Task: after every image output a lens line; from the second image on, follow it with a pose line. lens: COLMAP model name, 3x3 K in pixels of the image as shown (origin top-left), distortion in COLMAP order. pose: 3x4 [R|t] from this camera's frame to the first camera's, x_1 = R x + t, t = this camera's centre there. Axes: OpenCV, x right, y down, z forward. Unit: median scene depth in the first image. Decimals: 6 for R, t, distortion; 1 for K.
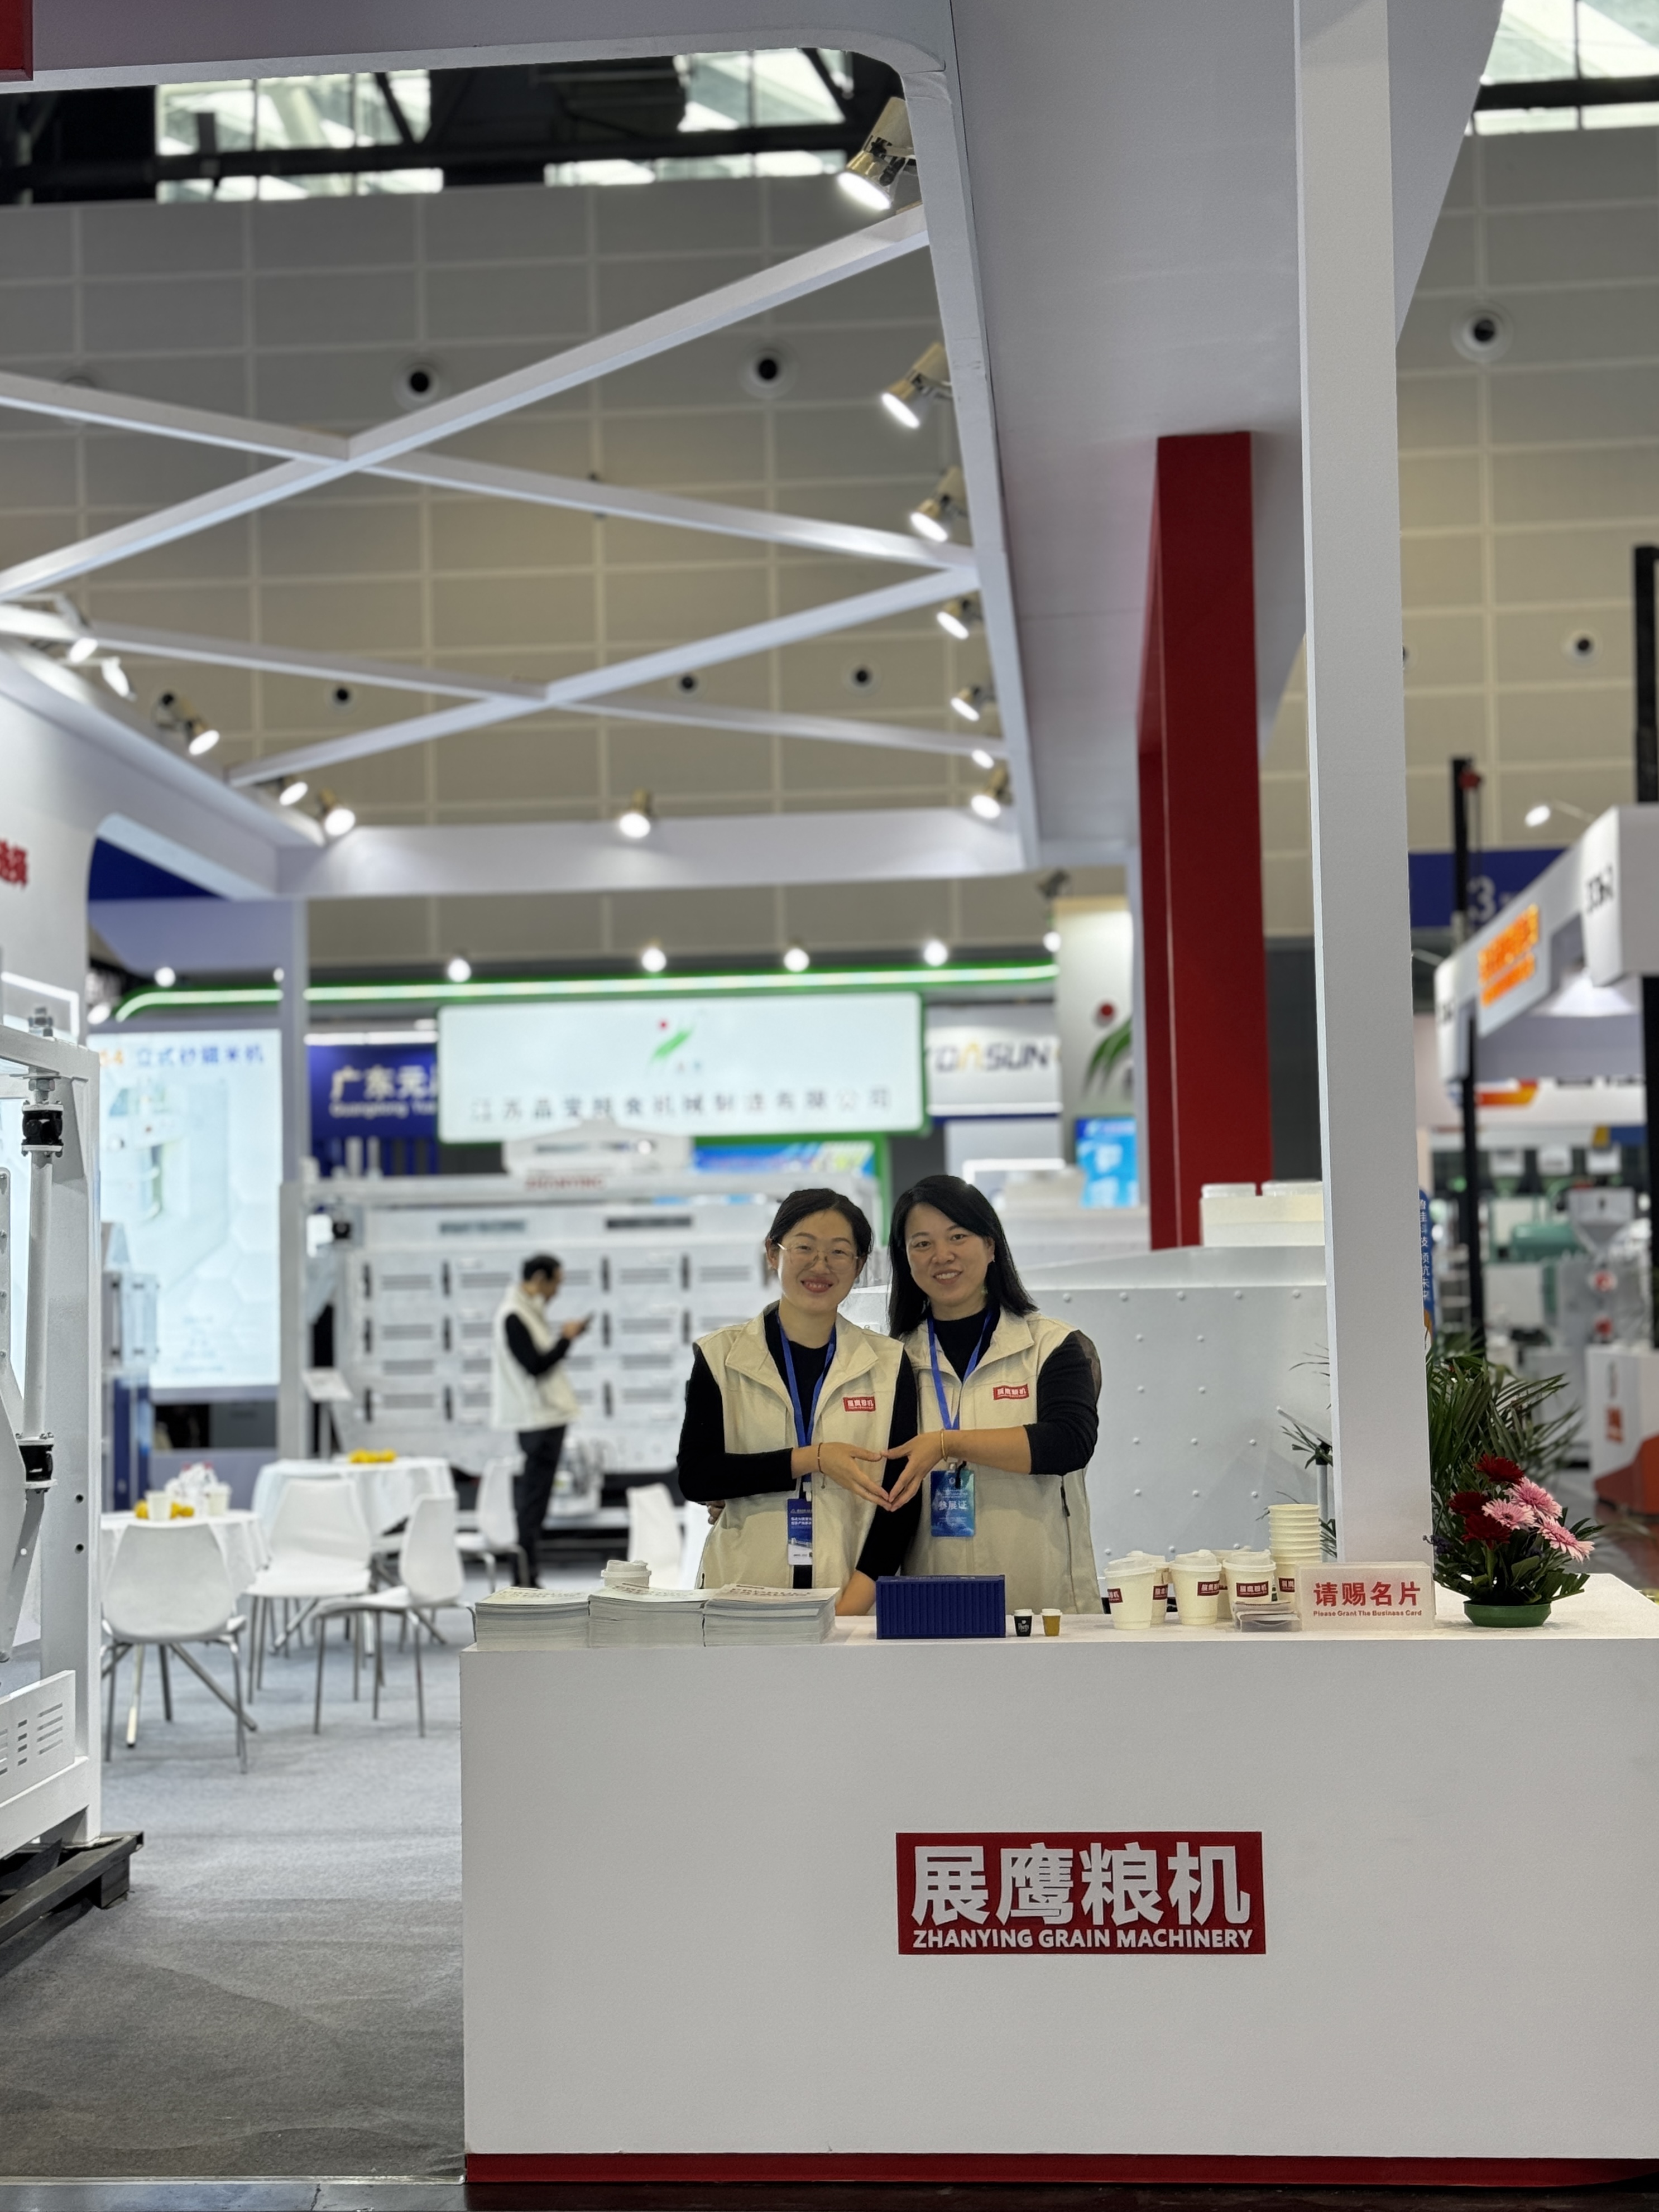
lens RADIAL K [[3119.2, 0, 833.5], [0, 3119.2, 1150.1], [0, 0, 1]] dist [0.150758, -0.017155]
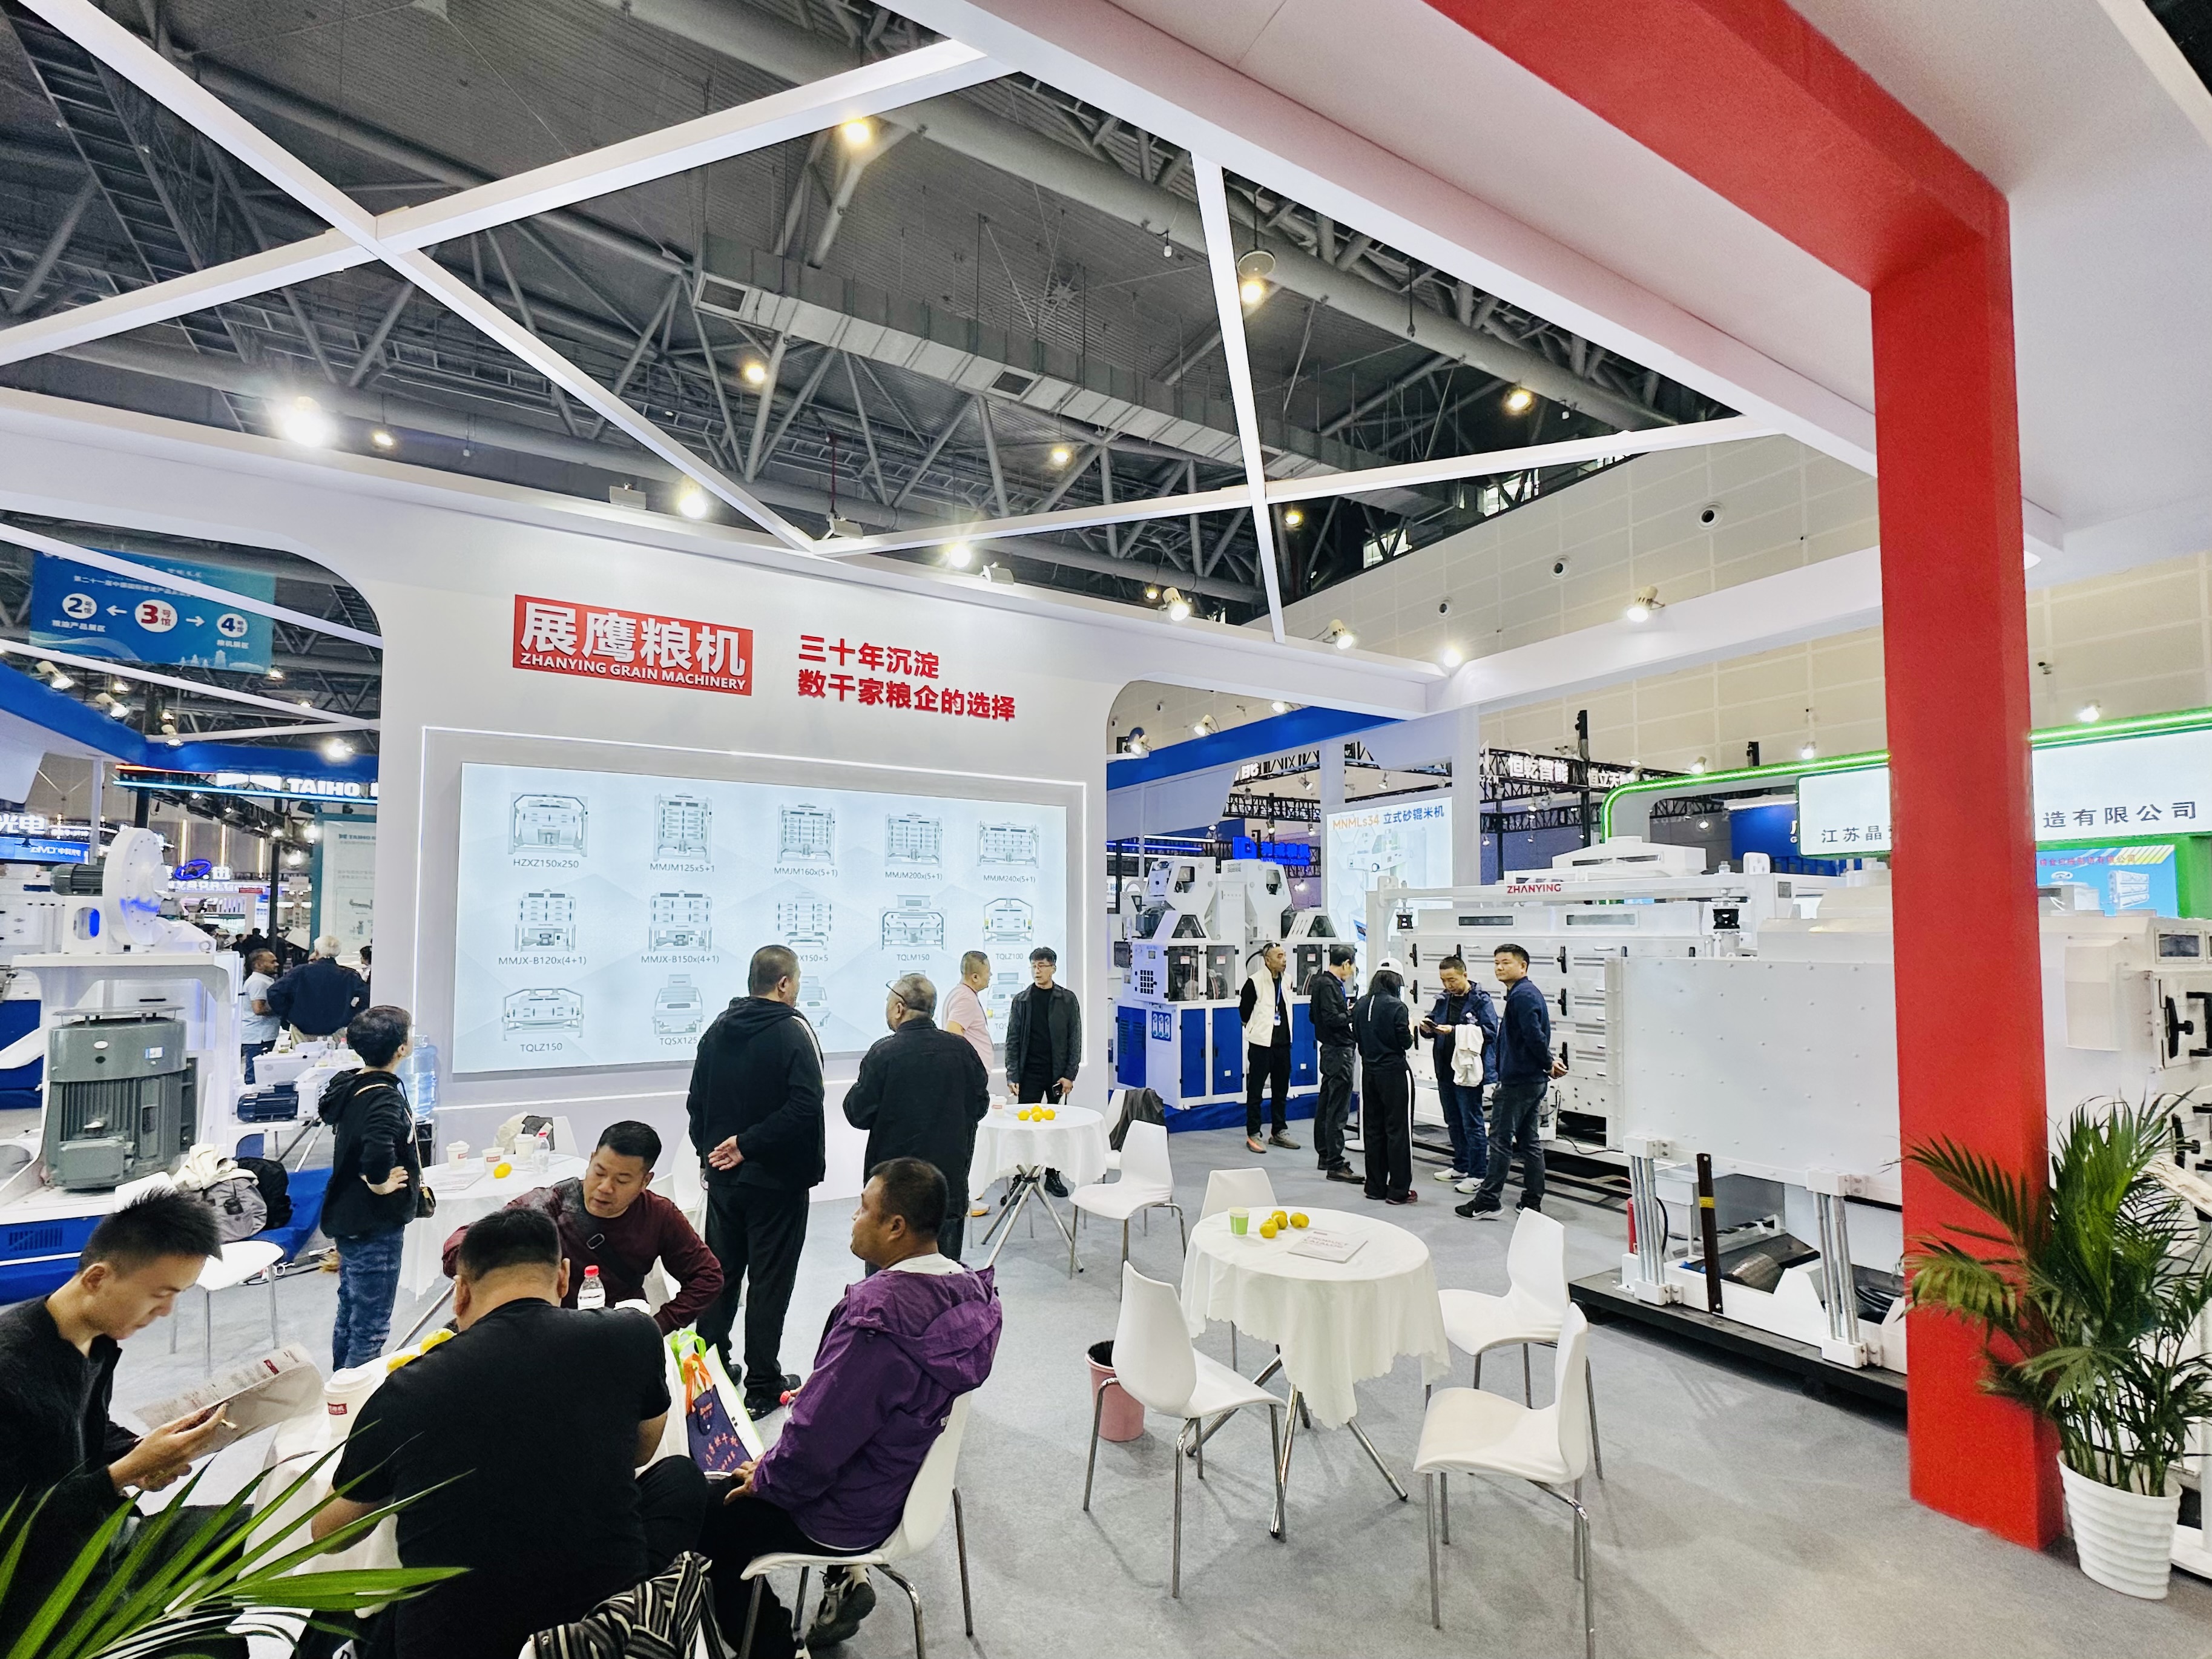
lens RADIAL K [[972.8, 0, 1060.6], [0, 972.8, 883.9], [0, 0, 1]] dist [-0.003852, -0.000492]
pose [[0.552540, -0.017603, -0.833301, 0.515566], [0.028282, 0.999597, -0.002364, 0.013648], [0.833007, -0.022261, 0.552815, 2.097235]]
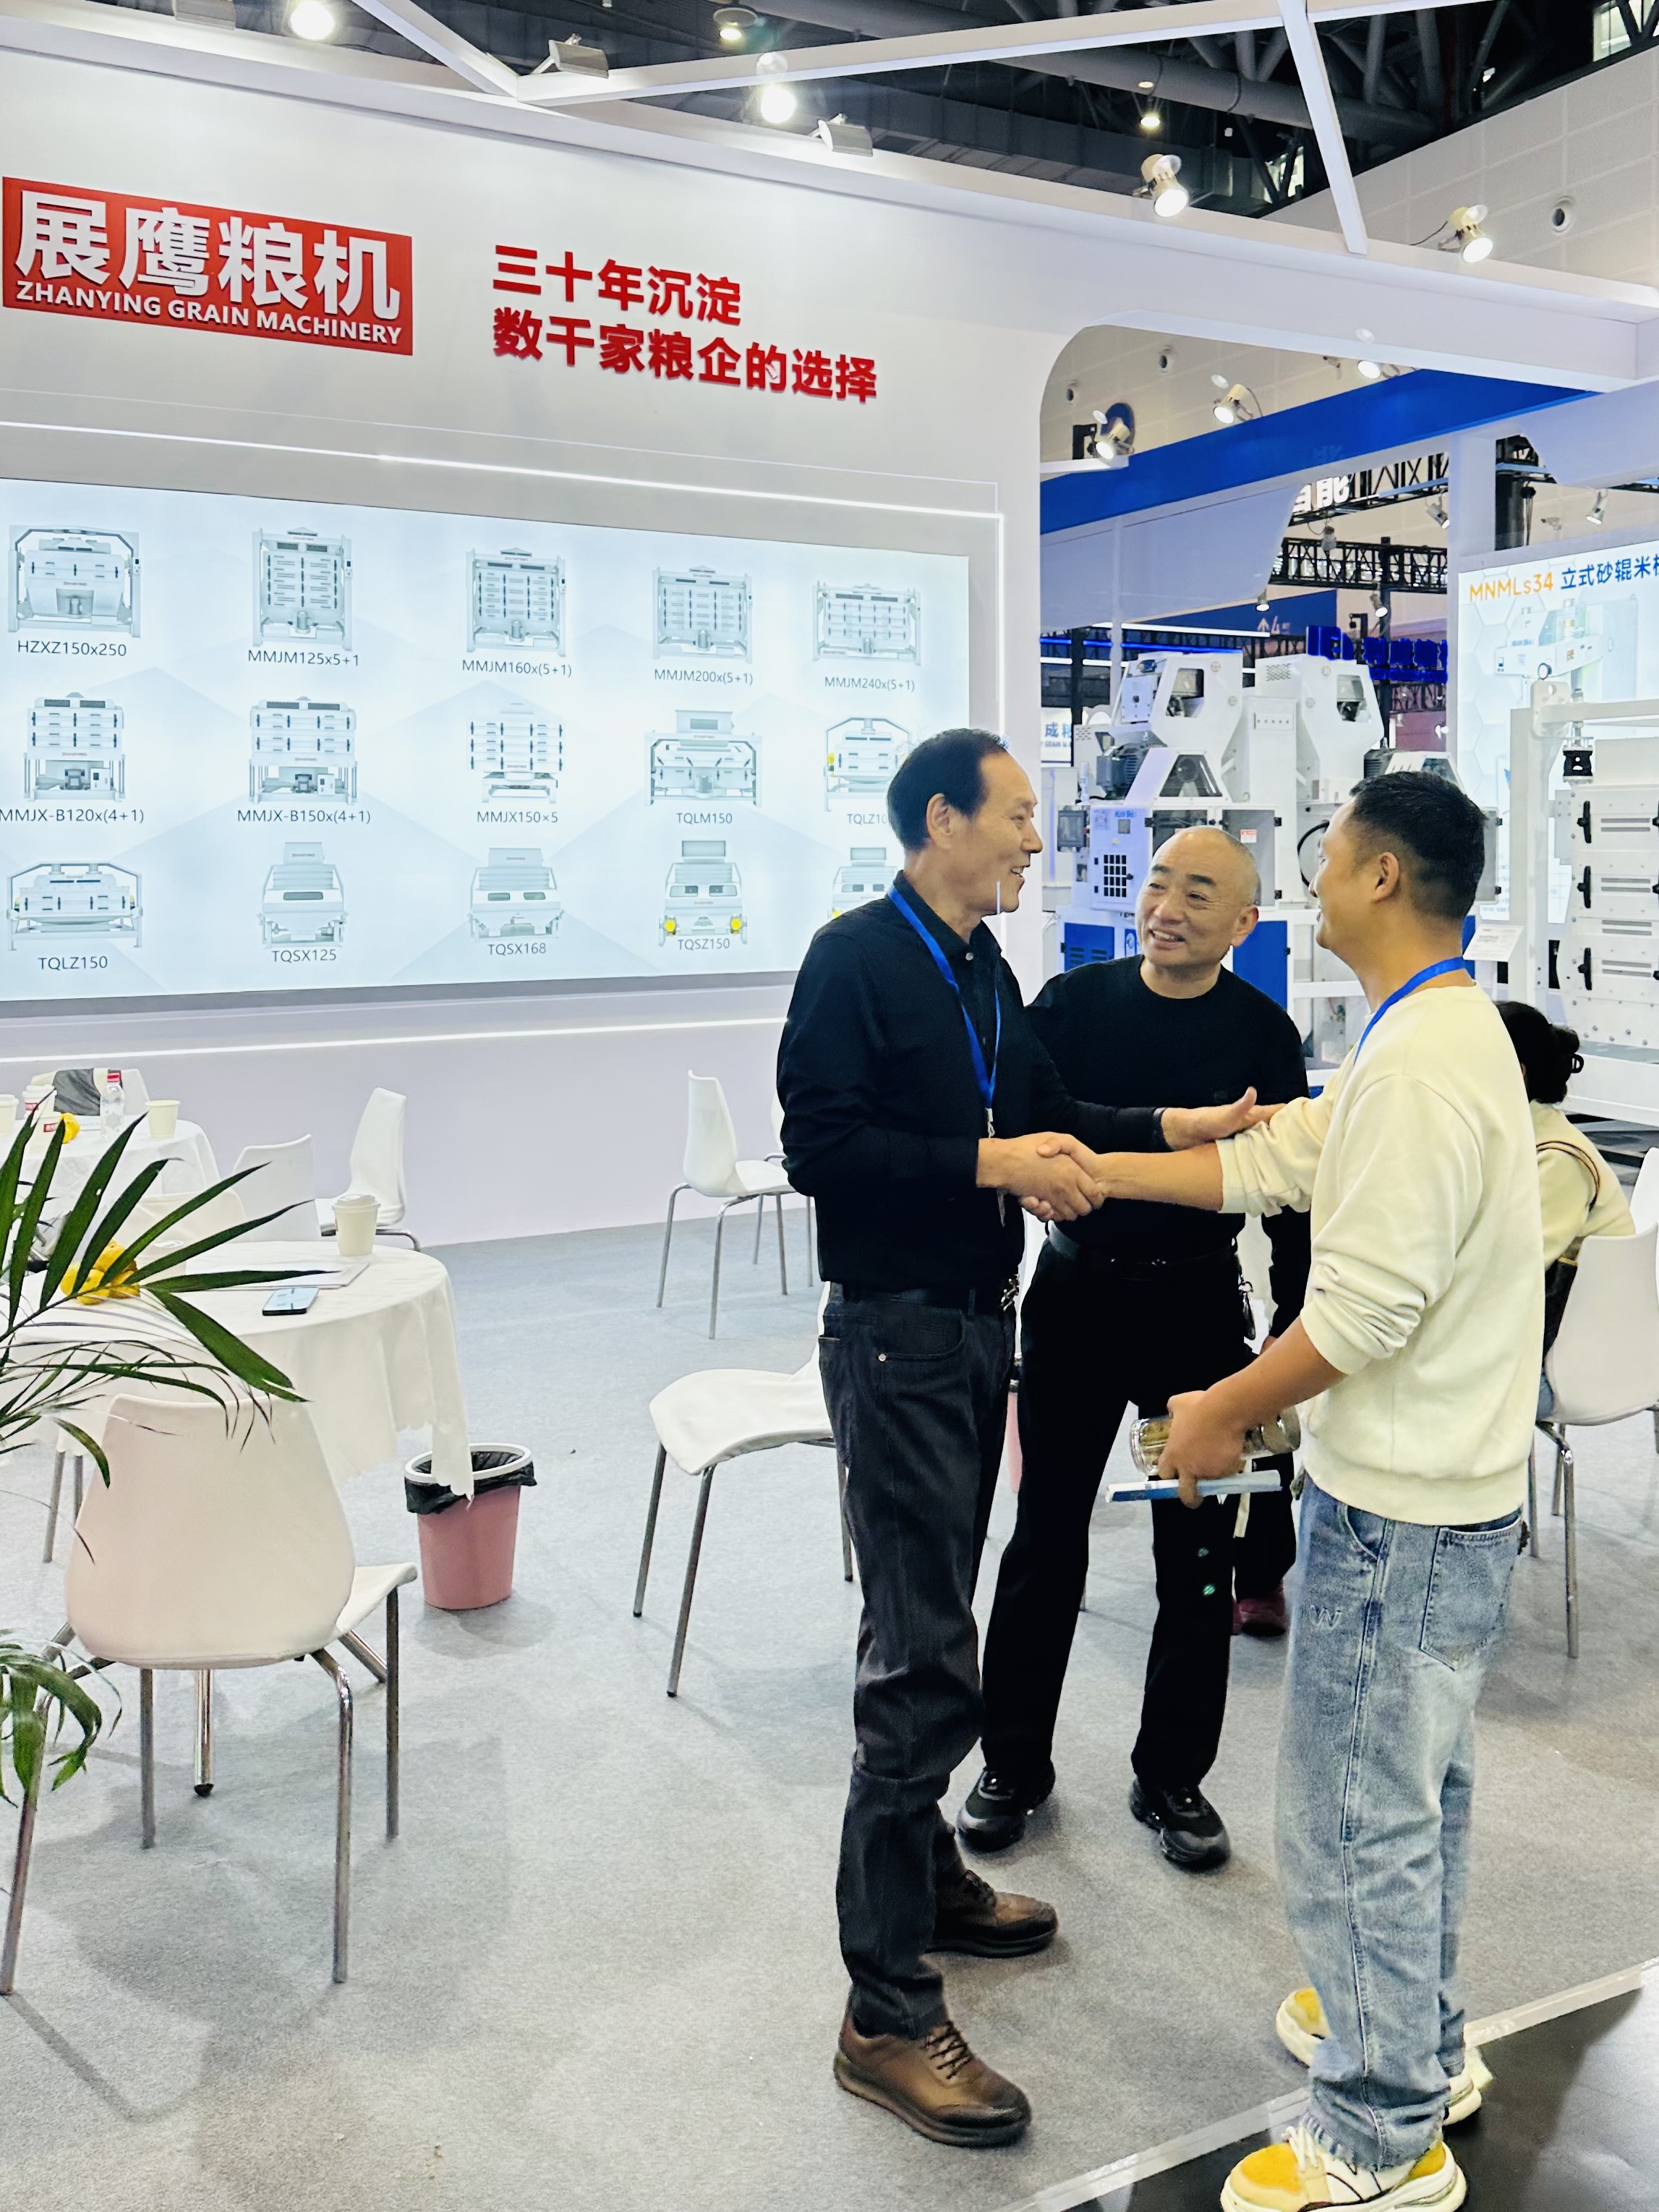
lens RADIAL K [[2011.6, 0, 987.8], [0, 2011.6, 838.1], [0, 0, 1]] dist [0.201273, -0.457209]
pose [[0.562761, 0.023385, -0.826289, 0.743380], [0.031509, 0.998266, 0.049712, 0.048662], [0.826019, -0.054012, 0.561048, 1.948331]]
